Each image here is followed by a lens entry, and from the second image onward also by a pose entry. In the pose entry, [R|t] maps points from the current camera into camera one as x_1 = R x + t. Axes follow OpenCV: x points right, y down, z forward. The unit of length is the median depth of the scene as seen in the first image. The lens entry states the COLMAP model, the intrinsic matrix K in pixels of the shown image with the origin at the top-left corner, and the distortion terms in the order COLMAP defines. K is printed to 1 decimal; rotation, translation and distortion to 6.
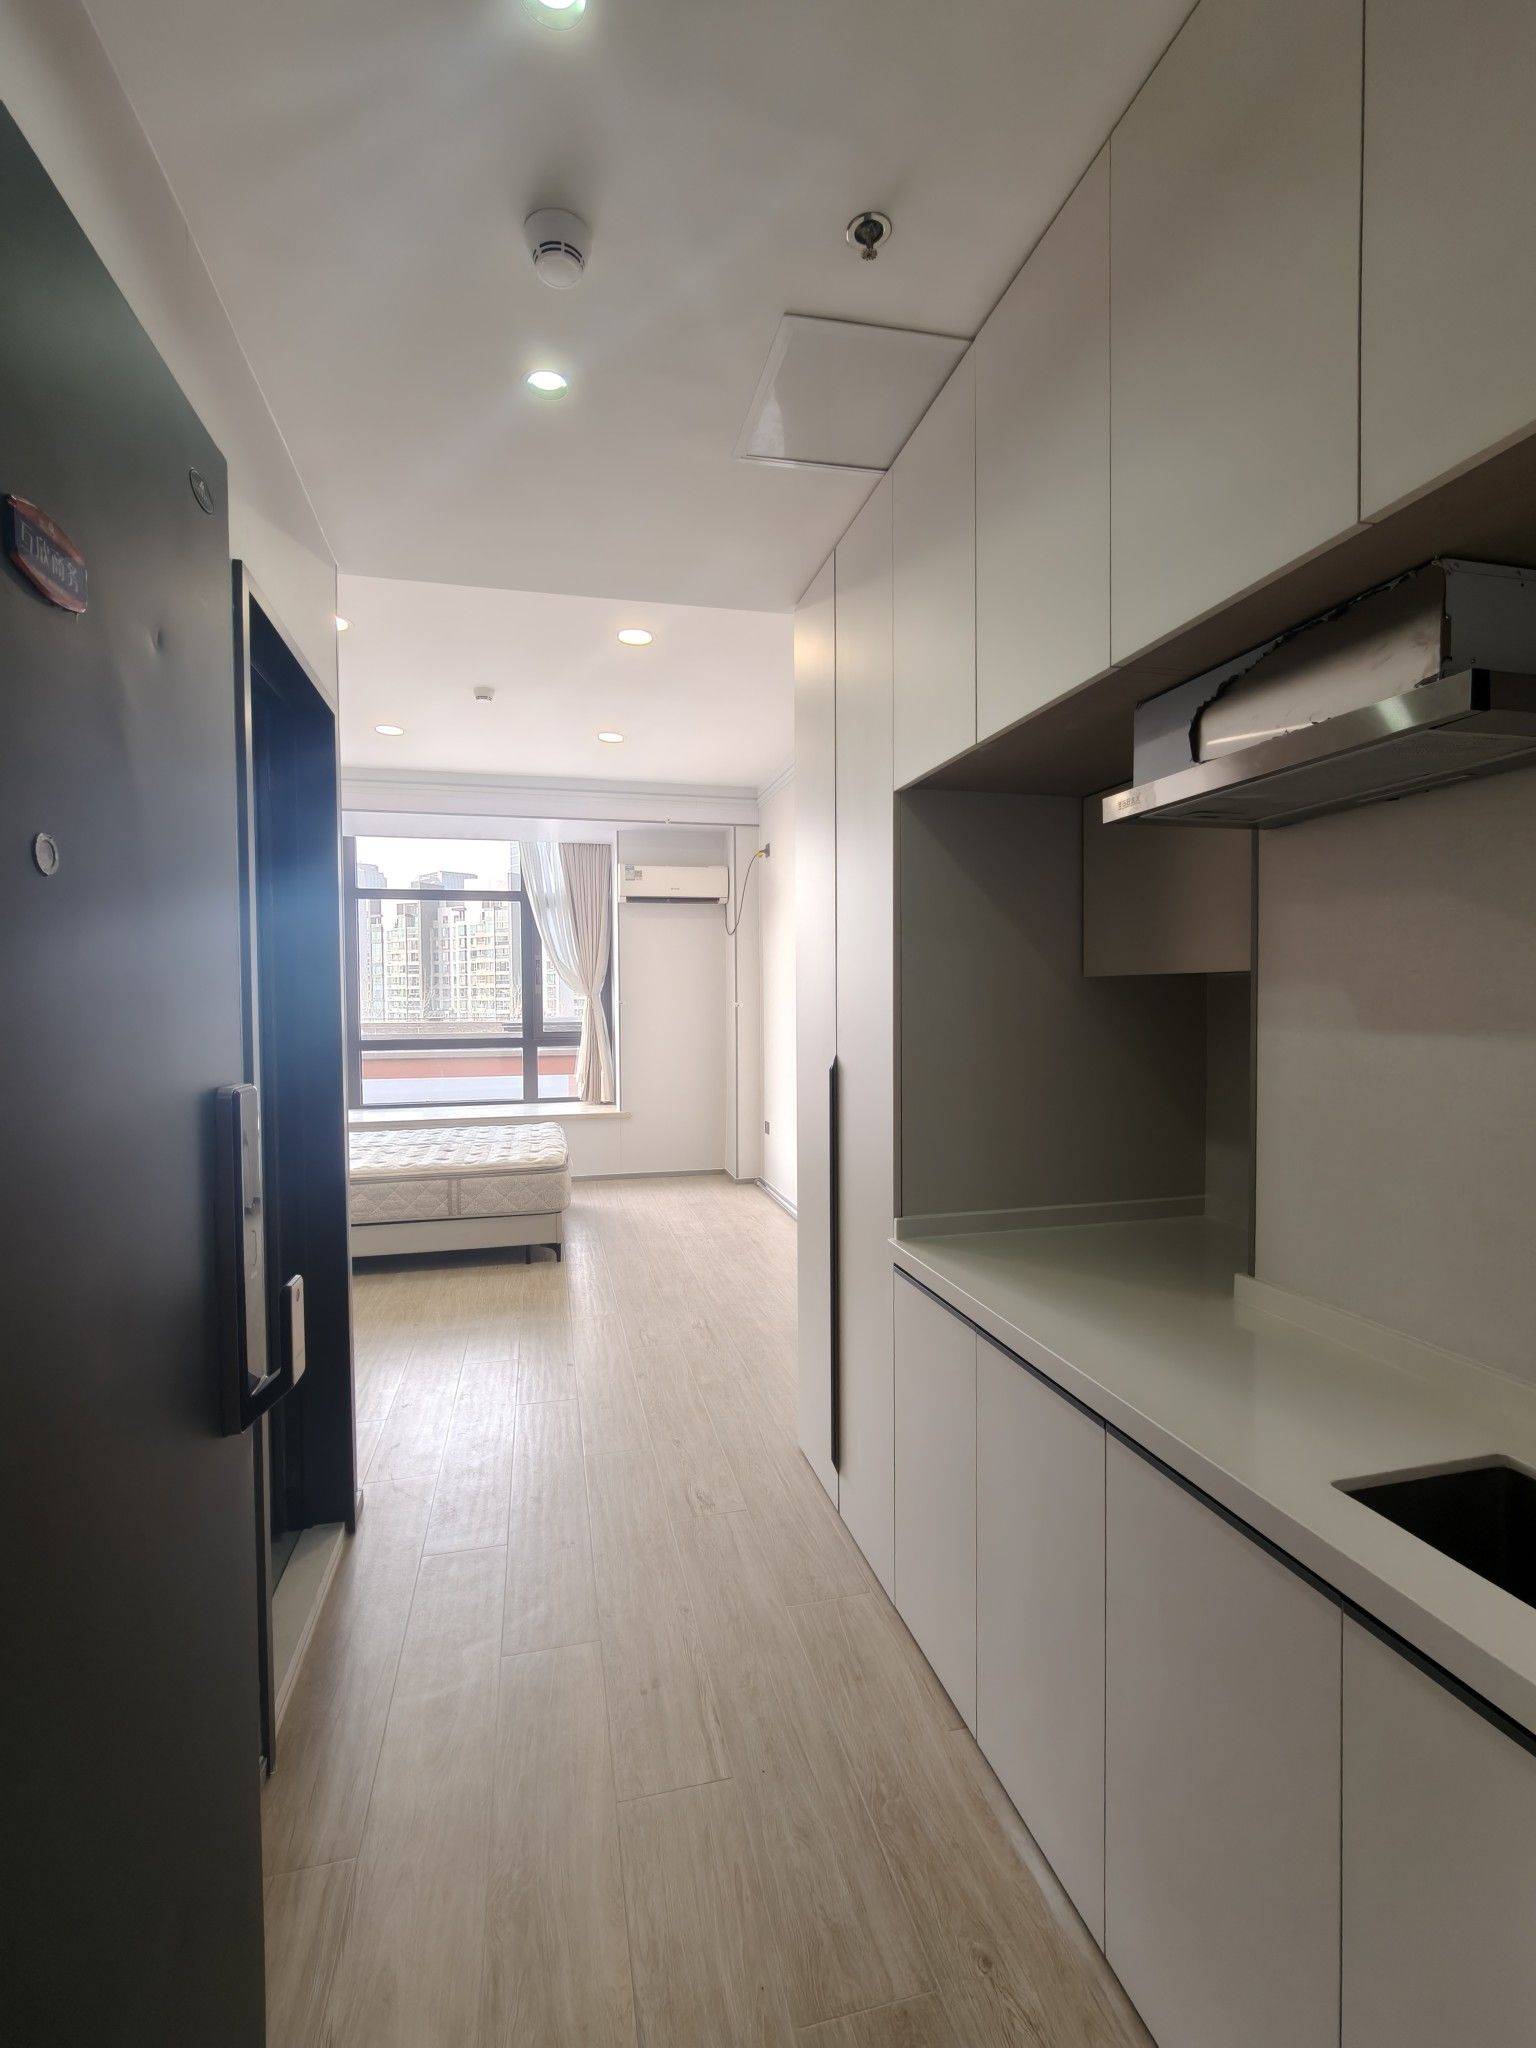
lens RADIAL K [[917.2, 0, 770.9], [0, 917.2, 1020.0], [0, 0, 1]] dist [-0.001459, 0.000787]
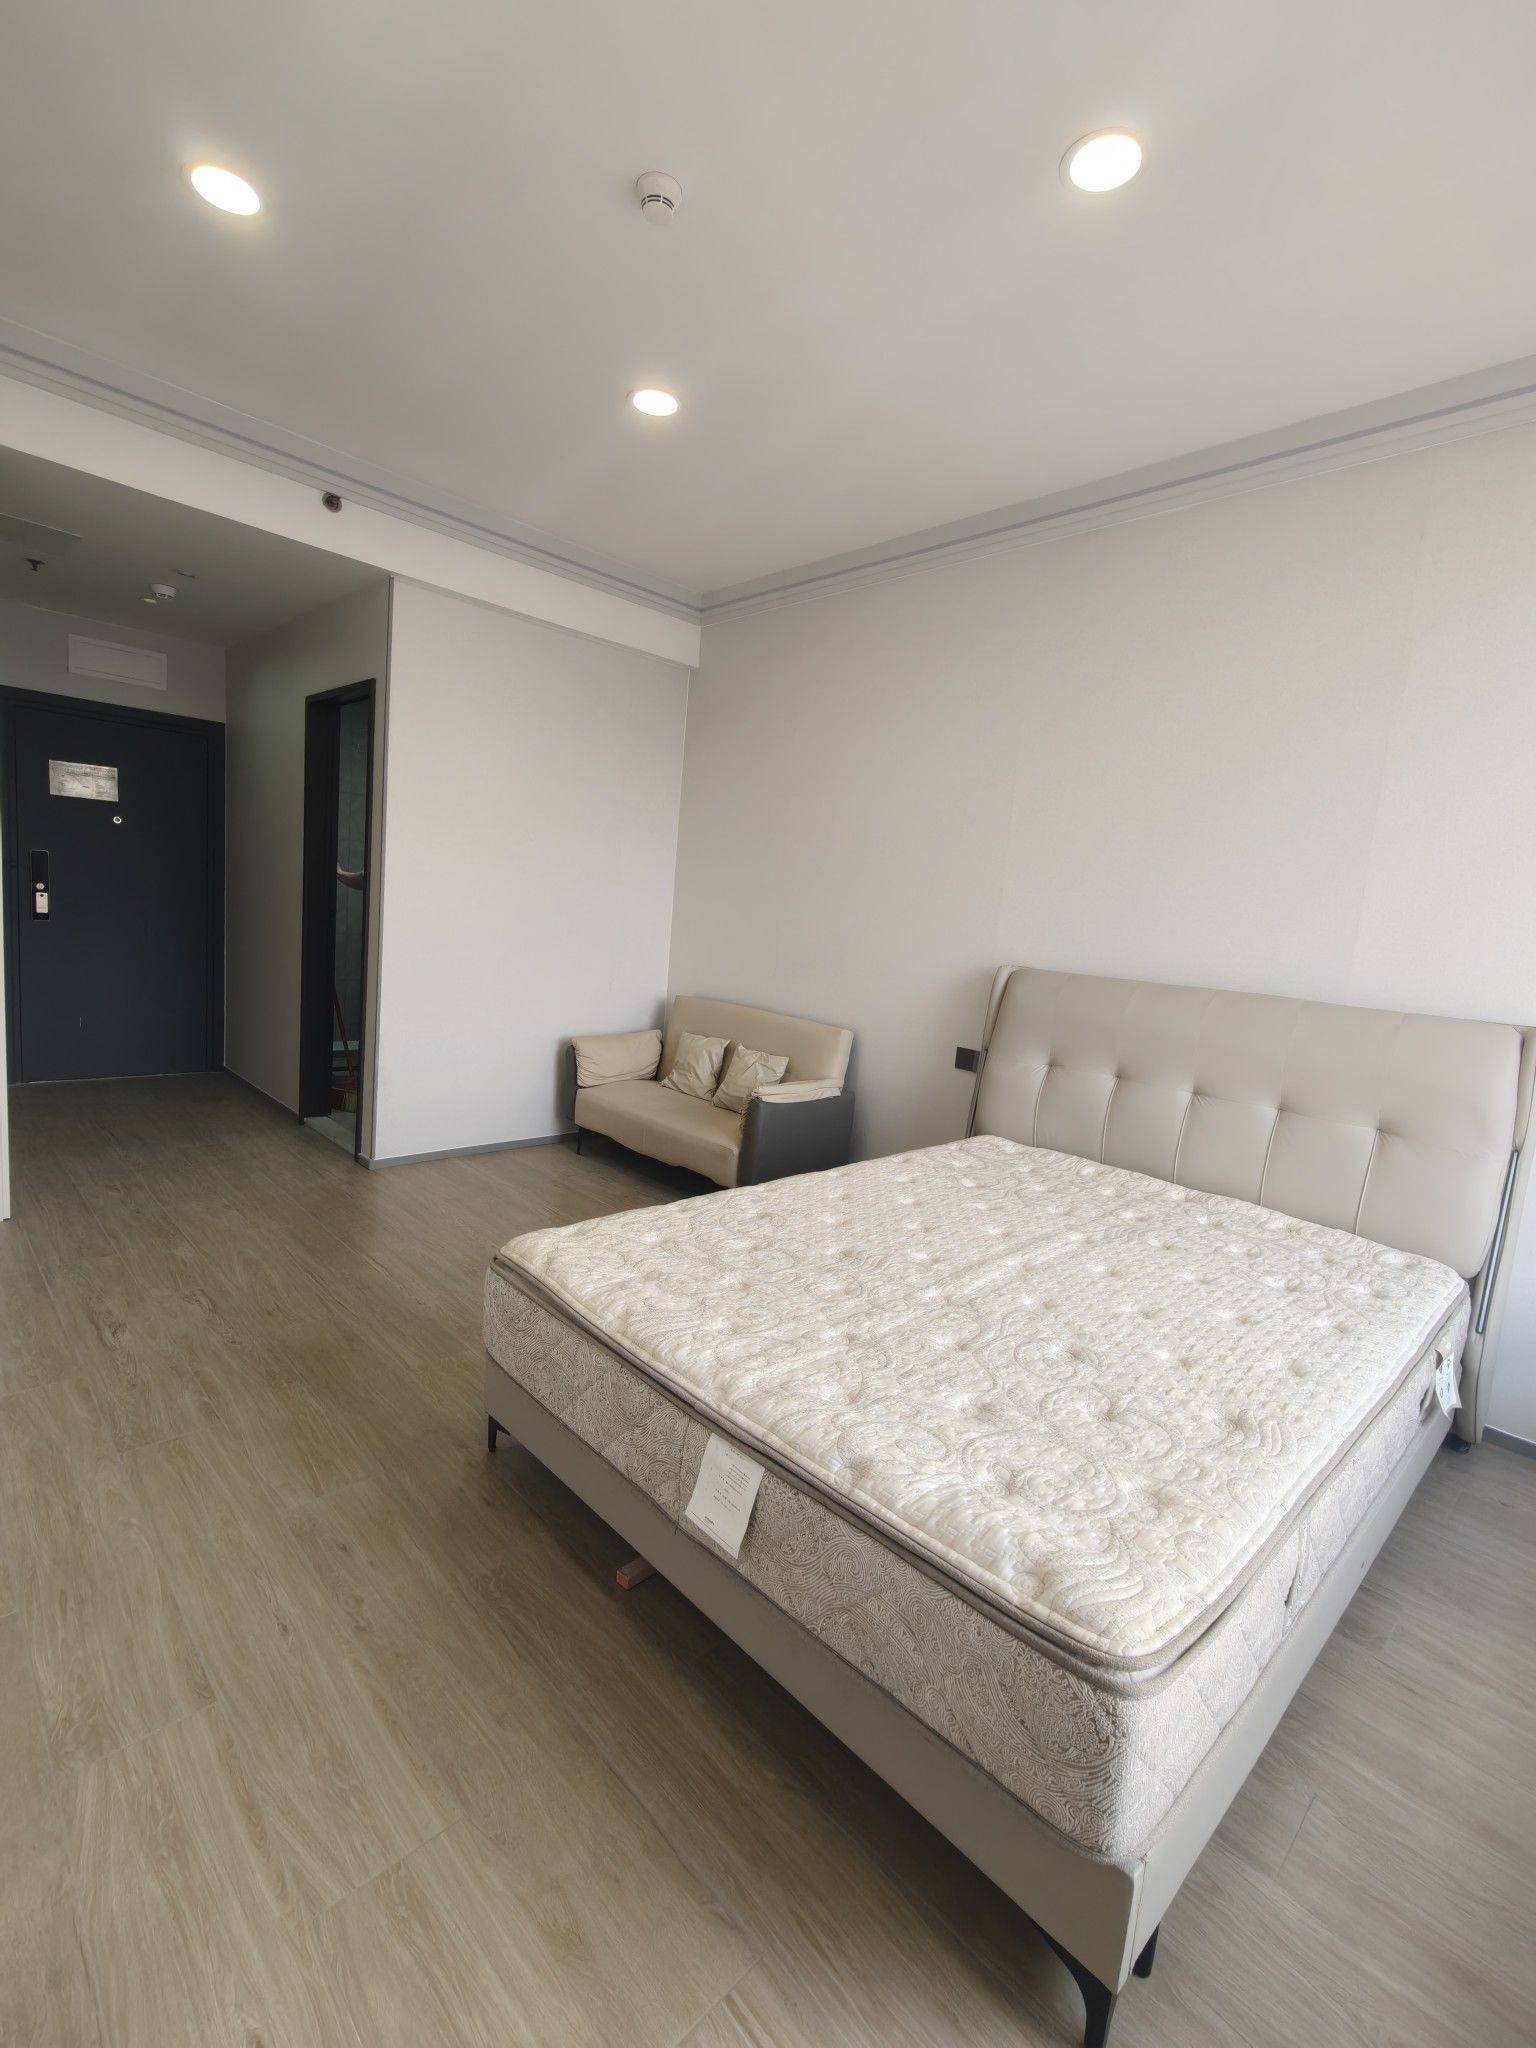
lens RADIAL K [[920.3, 0, 765.6], [0, 920.3, 1023.5], [0, 0, 1]] dist [0.002578, 0.000617]
pose [[-0.863093, 0.001677, -0.505043, -0.086834], [-0.088653, 0.983965, 0.154771, -0.016678], [0.497204, 0.178355, -0.849104, 1.023838]]
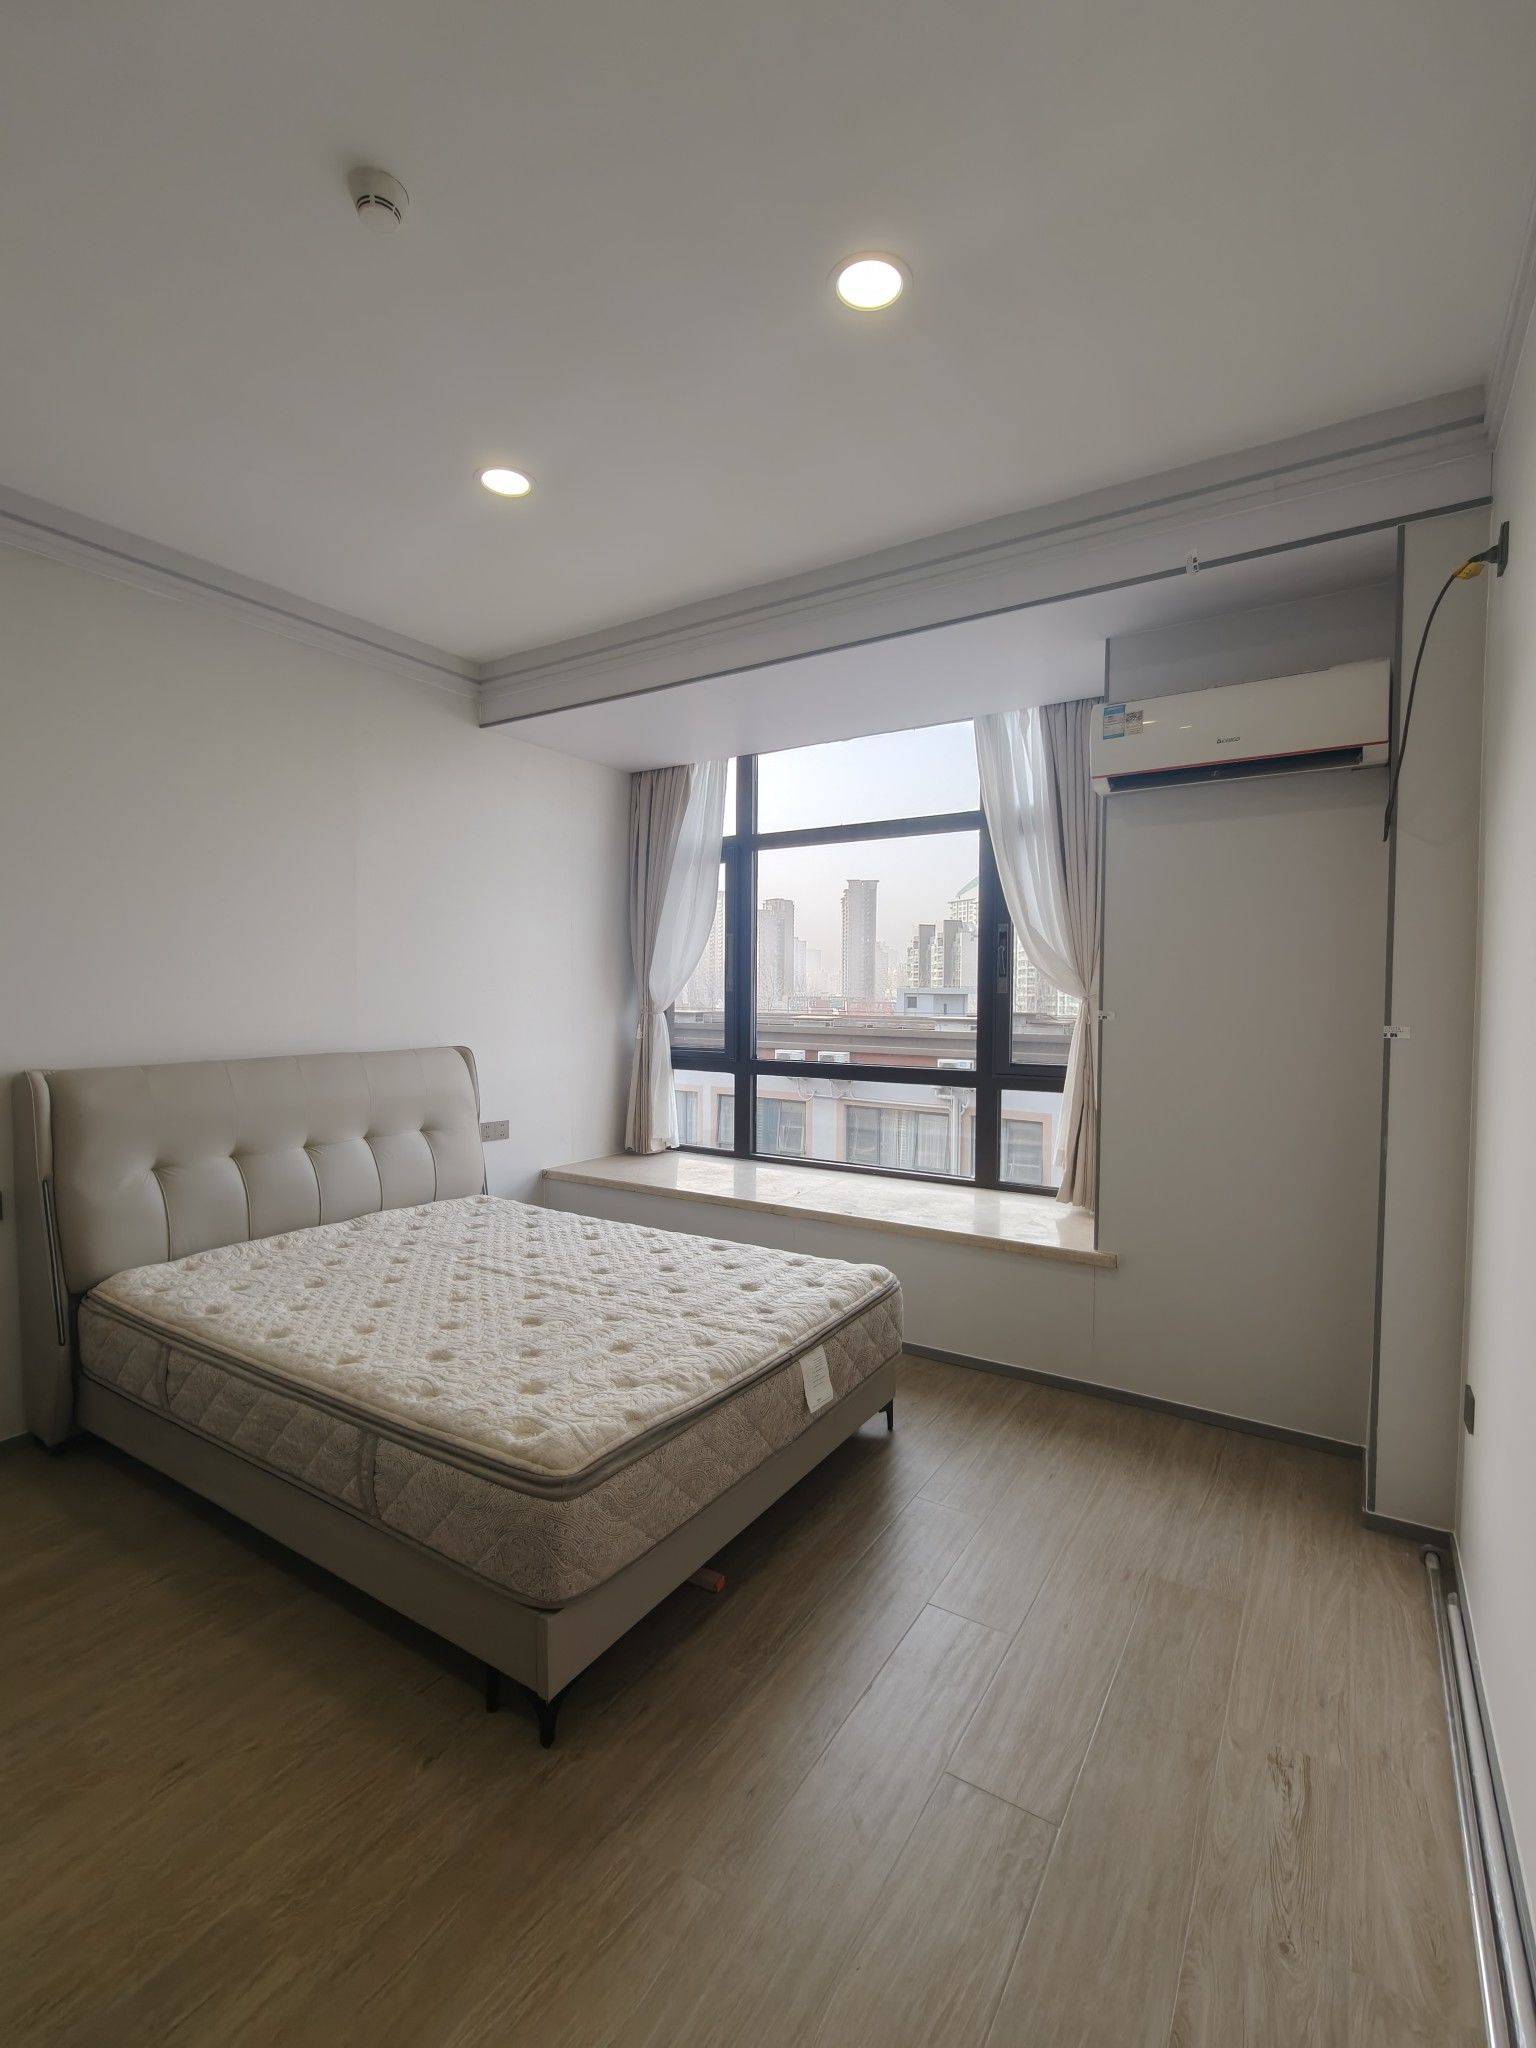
lens RADIAL K [[917.2, 0, 770.9], [0, 917.2, 1020.0], [0, 0, 1]] dist [-0.001459, 0.000787]
pose [[0.686783, 0.035104, -0.726015, 0.057637], [-0.030566, 0.999344, 0.019407, -0.021380], [0.726220, 0.008863, 0.687405, 0.591229]]
